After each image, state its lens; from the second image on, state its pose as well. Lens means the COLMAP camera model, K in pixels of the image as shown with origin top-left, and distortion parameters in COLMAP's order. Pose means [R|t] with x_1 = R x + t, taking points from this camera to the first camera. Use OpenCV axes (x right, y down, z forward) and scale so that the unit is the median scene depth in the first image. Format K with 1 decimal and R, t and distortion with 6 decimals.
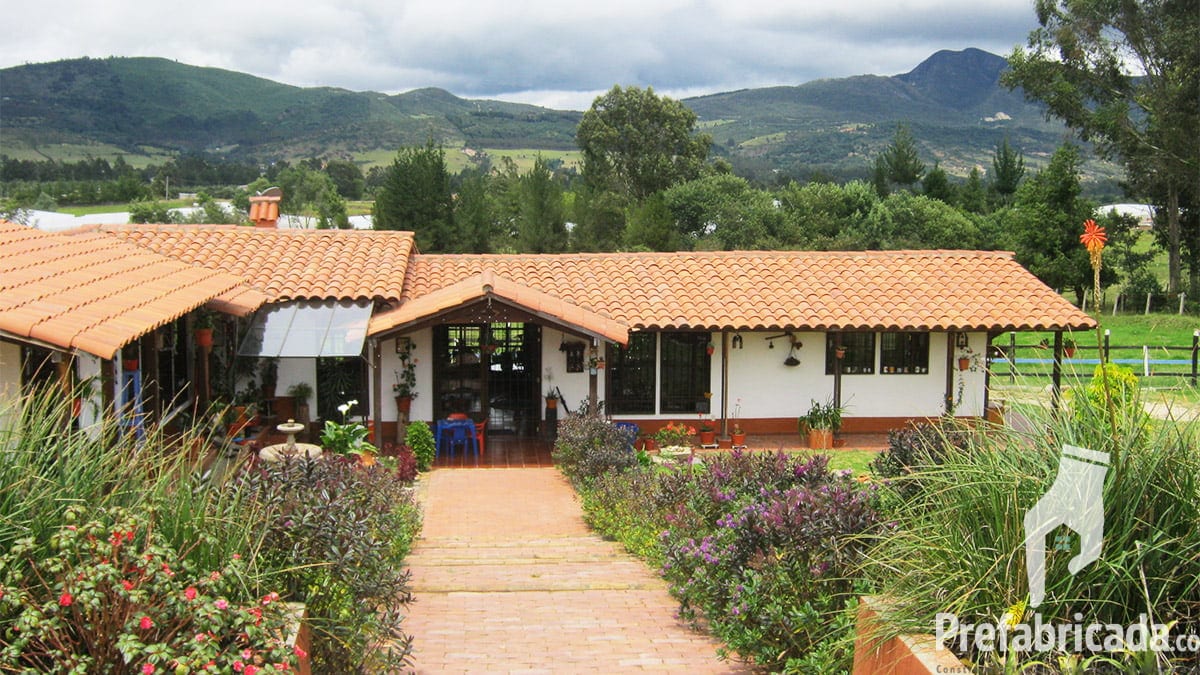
lens RADIAL K [[1426.4, 0, 600.0], [0, 1426.4, 337.5], [0, 0, 1]] dist [-0.012697, -0.021138]
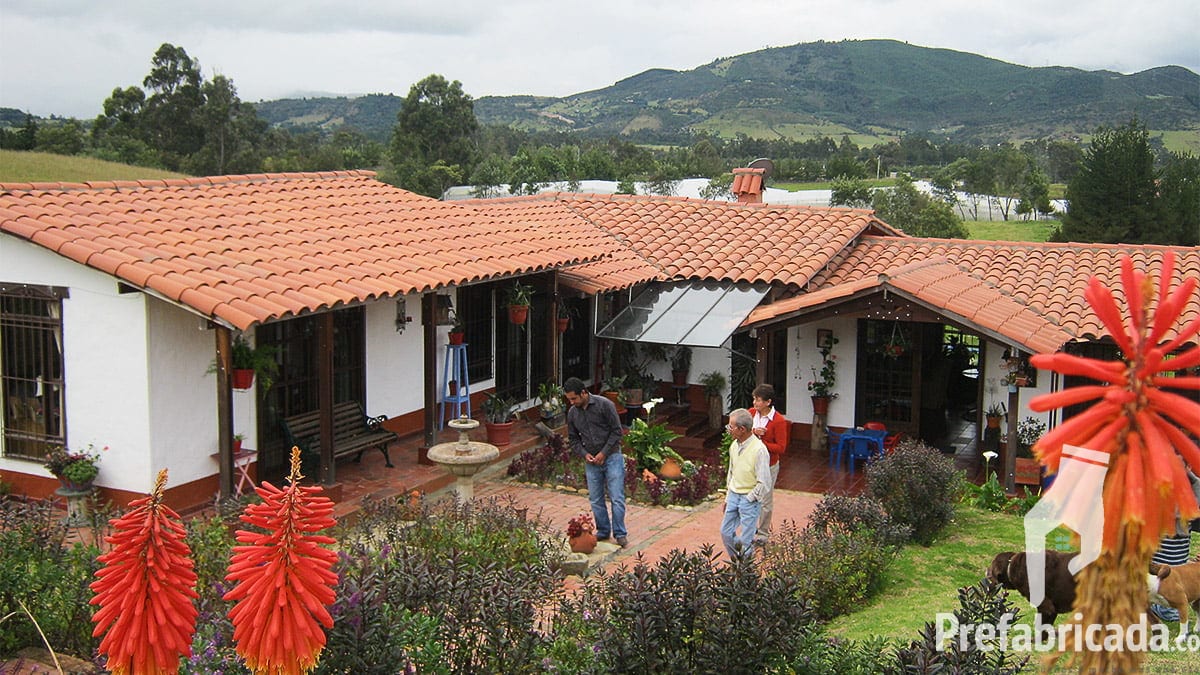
lens RADIAL K [[1426.4, 0, 600.0], [0, 1426.4, 337.5], [0, 0, 1]] dist [-0.012697, -0.021138]
pose [[0.880769, 0.073004, -0.467886, 0.149399], [-0.066759, 0.997320, 0.029941, -0.012184], [0.468818, 0.004865, 0.883282, 0.163163]]
